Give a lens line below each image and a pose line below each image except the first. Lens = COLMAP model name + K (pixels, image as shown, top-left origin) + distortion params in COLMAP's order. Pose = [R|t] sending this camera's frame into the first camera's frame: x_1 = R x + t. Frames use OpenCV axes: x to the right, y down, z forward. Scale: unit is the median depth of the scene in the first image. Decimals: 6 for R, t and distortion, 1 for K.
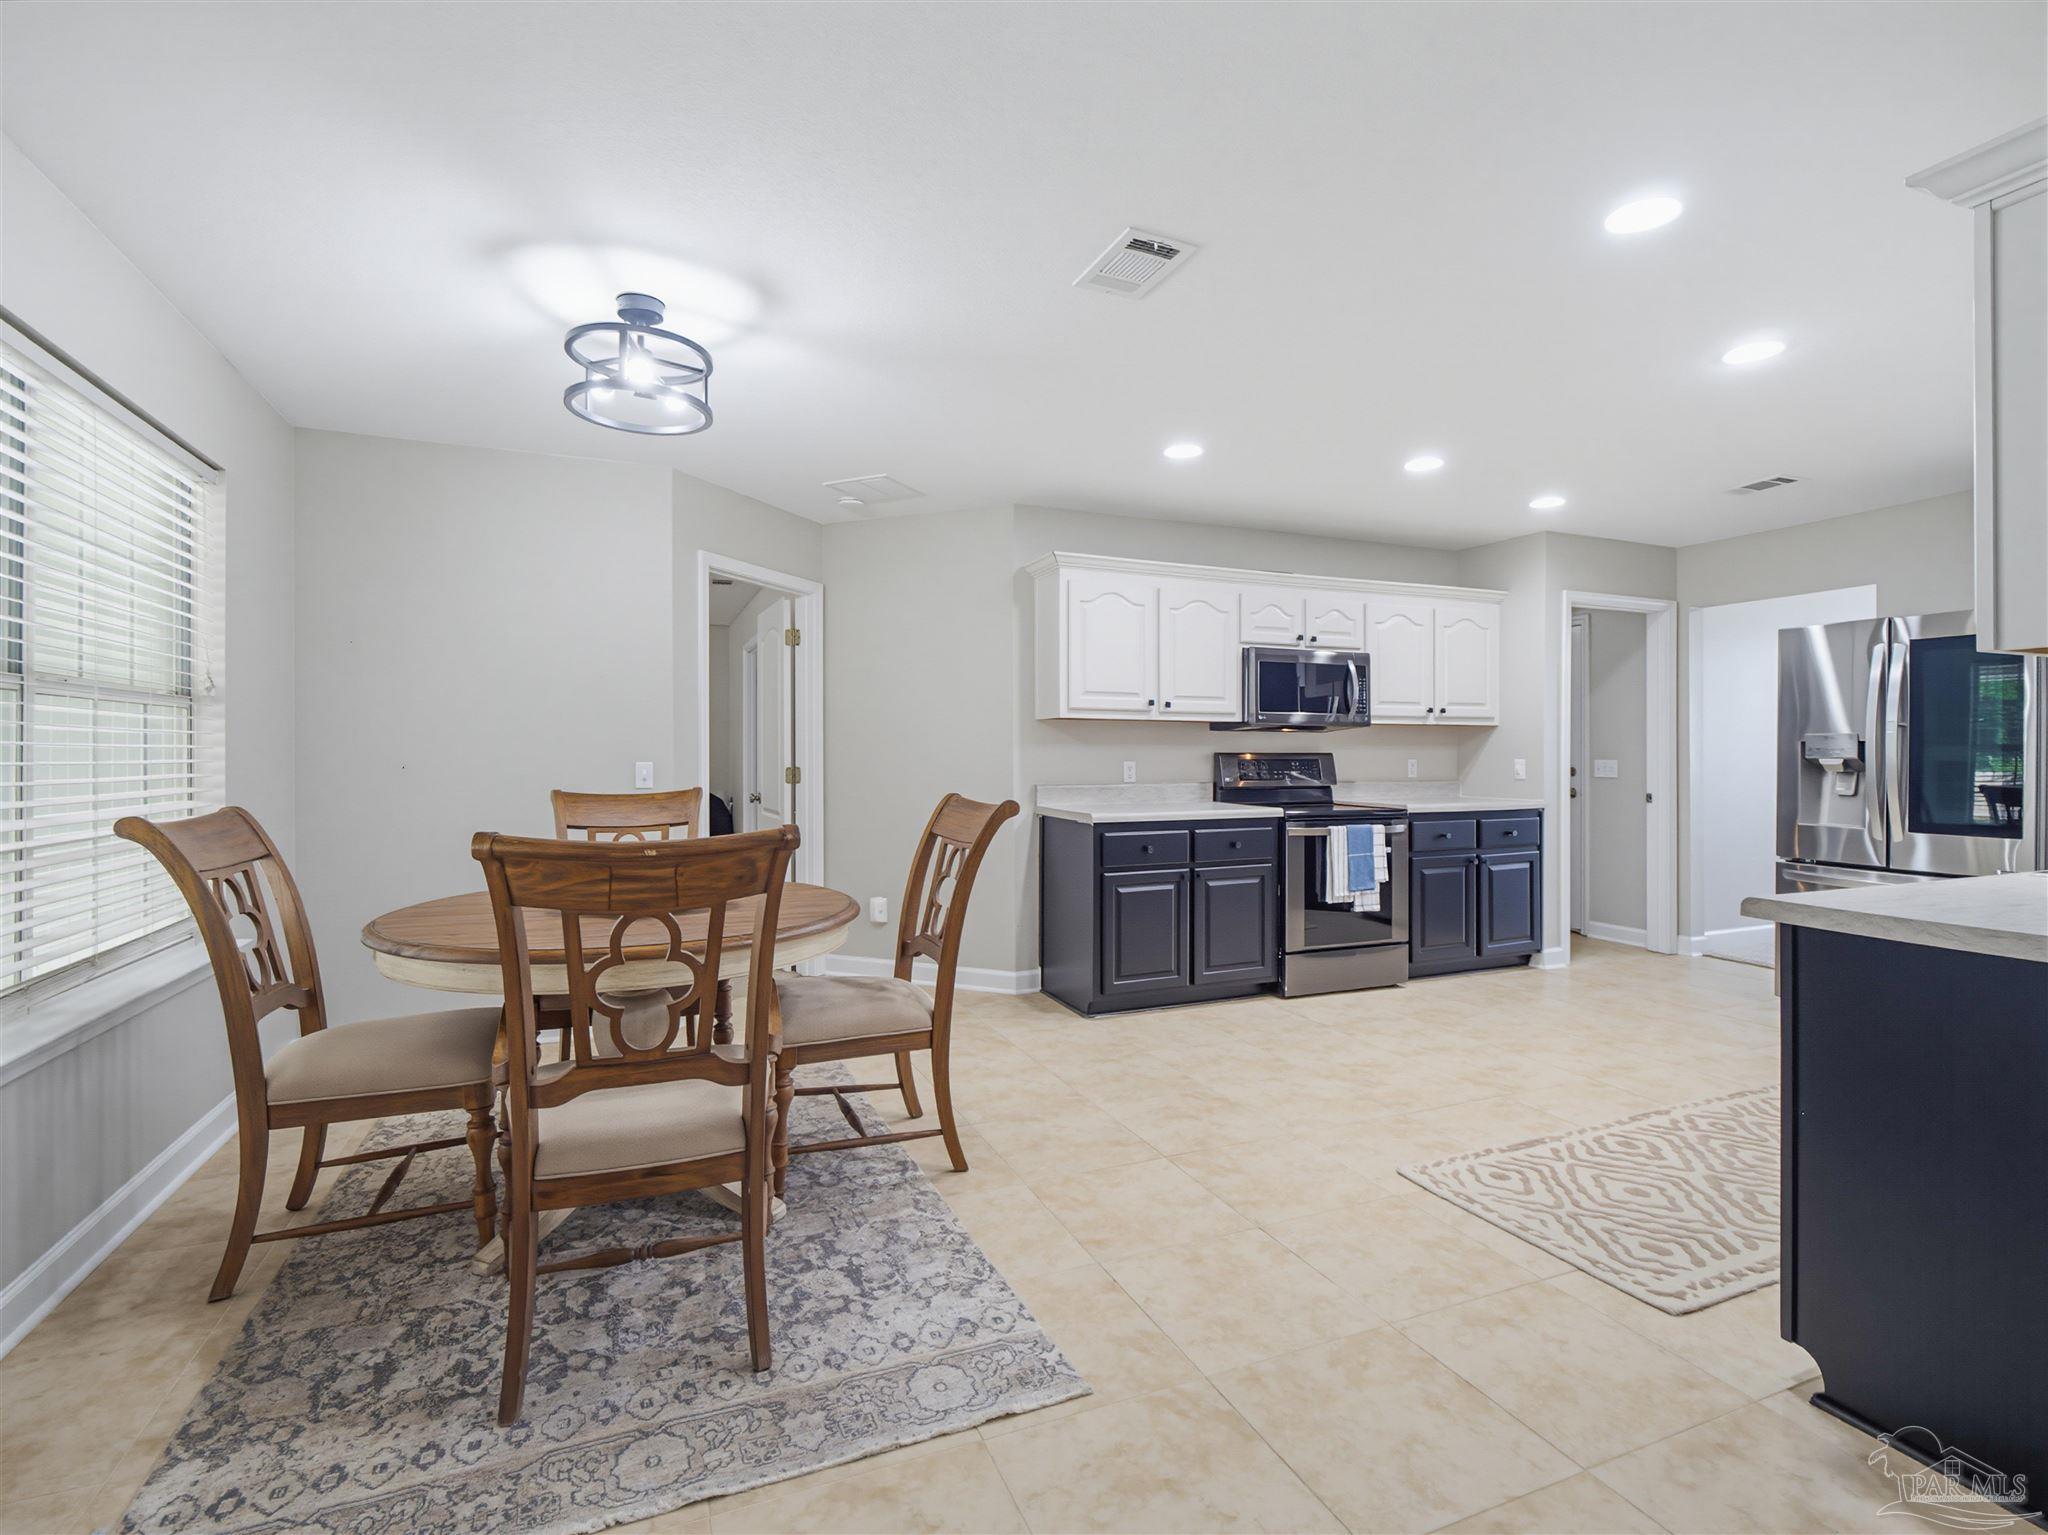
lens RADIAL K [[969.4, 0, 1020.2], [0, 969.4, 756.5], [0, 0, 1]] dist [-0.003861, -0.000654]
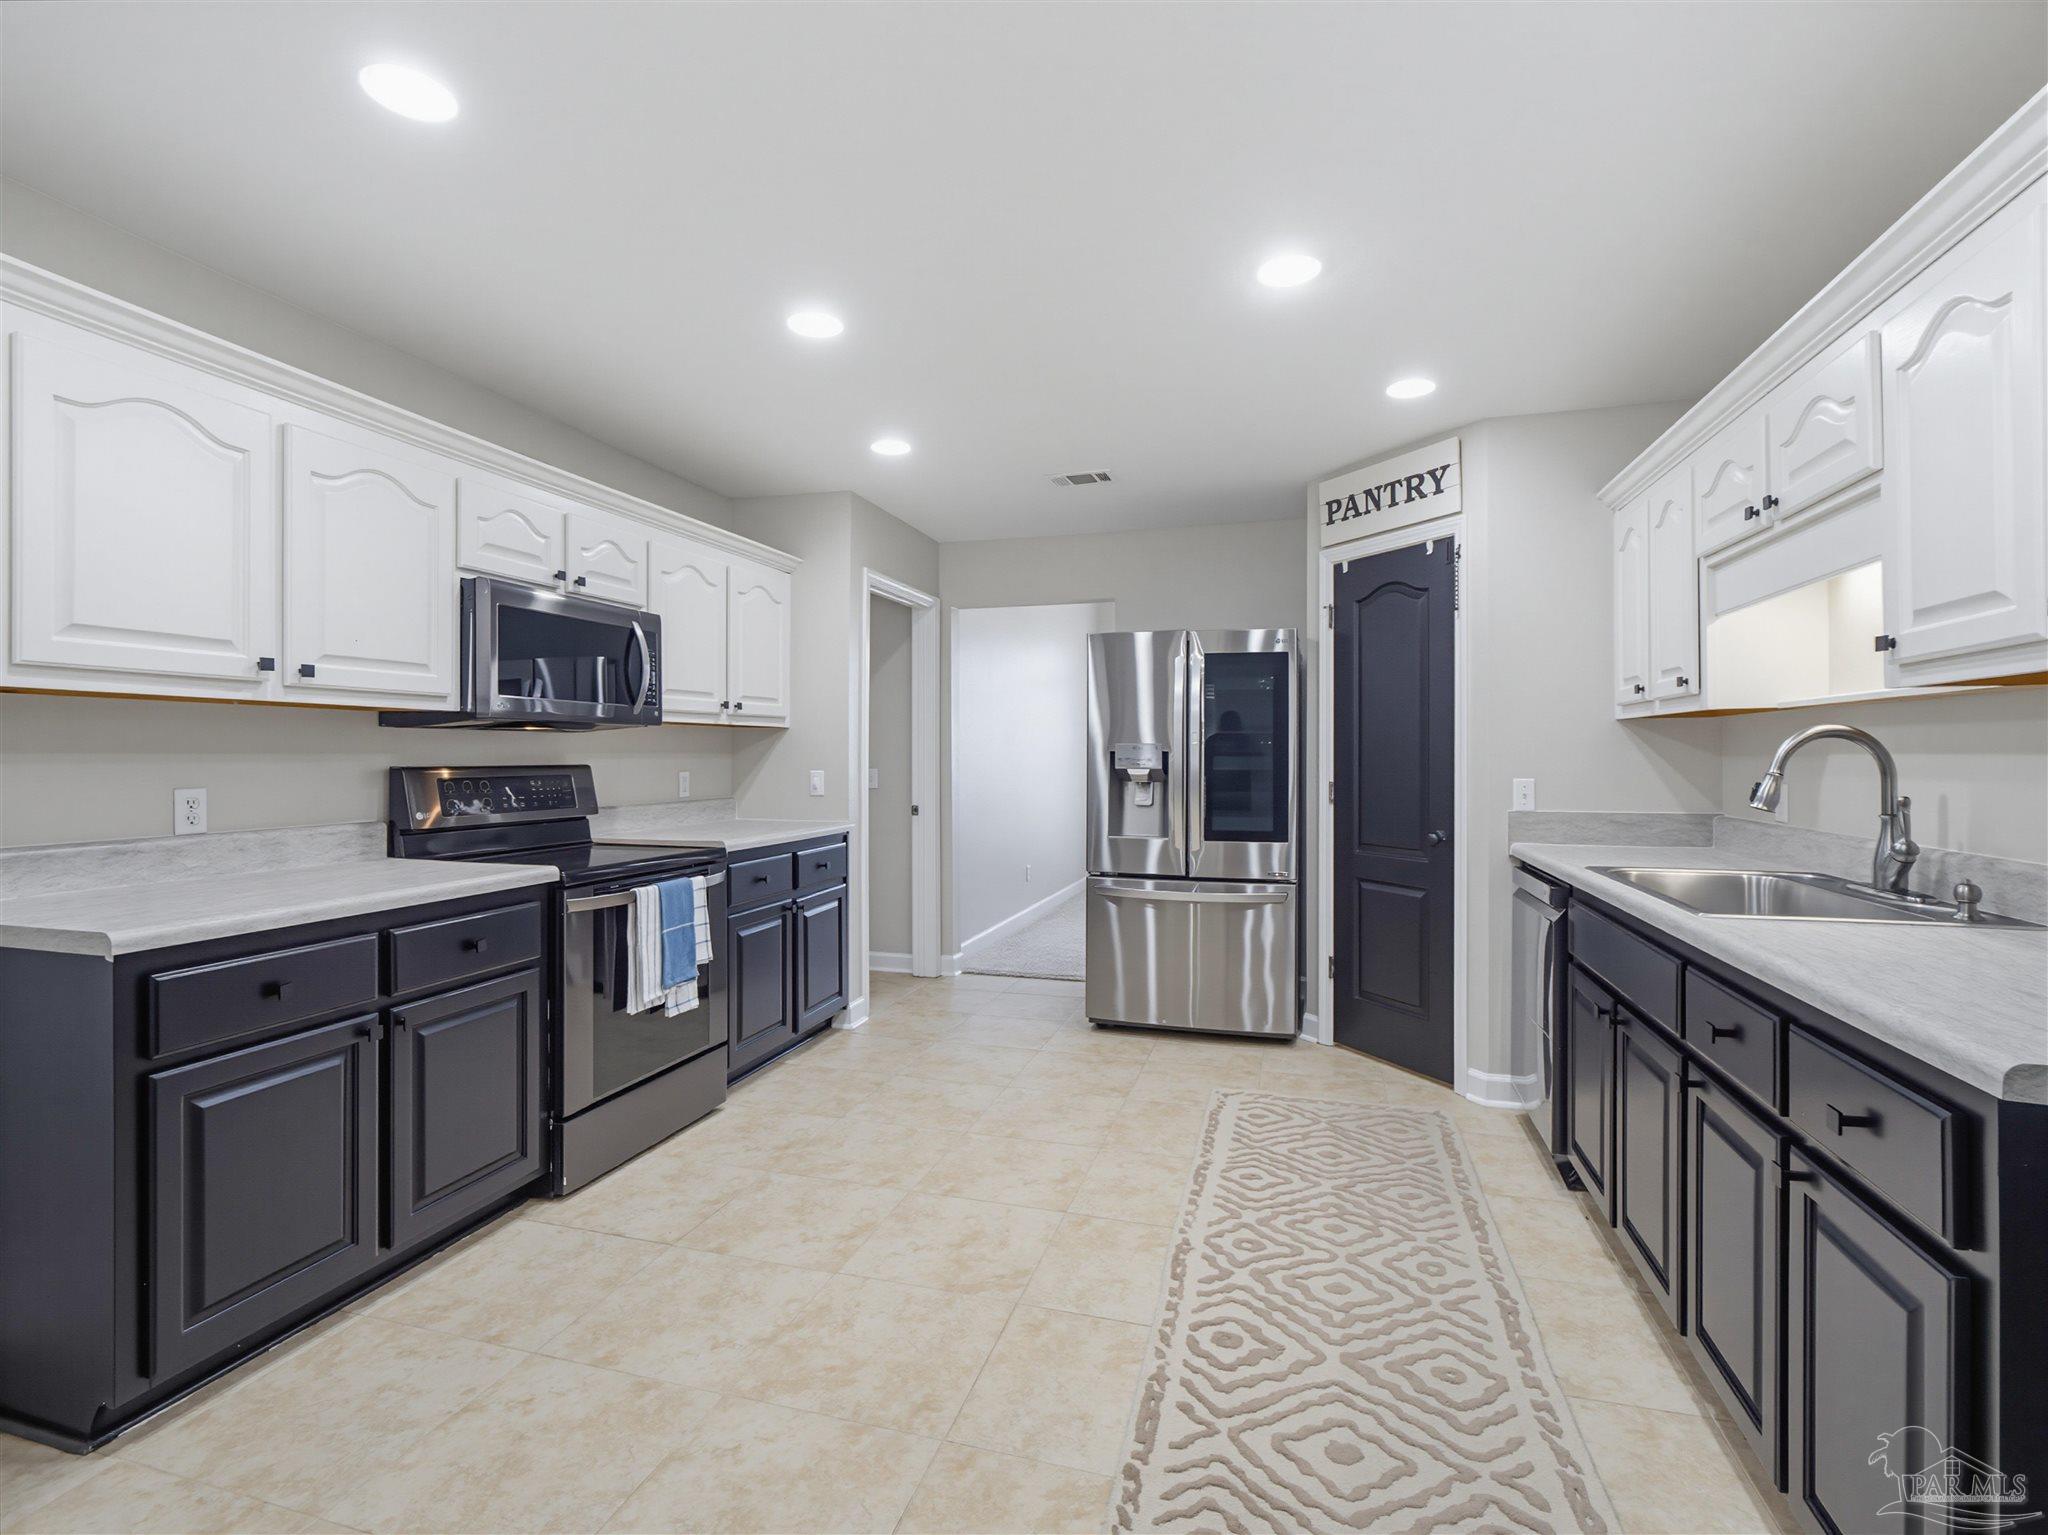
lens RADIAL K [[969.4, 0, 1031.7], [0, 969.4, 757.5], [0, 0, 1]] dist [-0.003861, -0.000654]
pose [[0.623998, -0.002986, 0.781420, 0.000983], [0.002479, 0.999995, 0.001842, -0.010644], [-0.781422, 0.000788, 0.624003, 0.433745]]
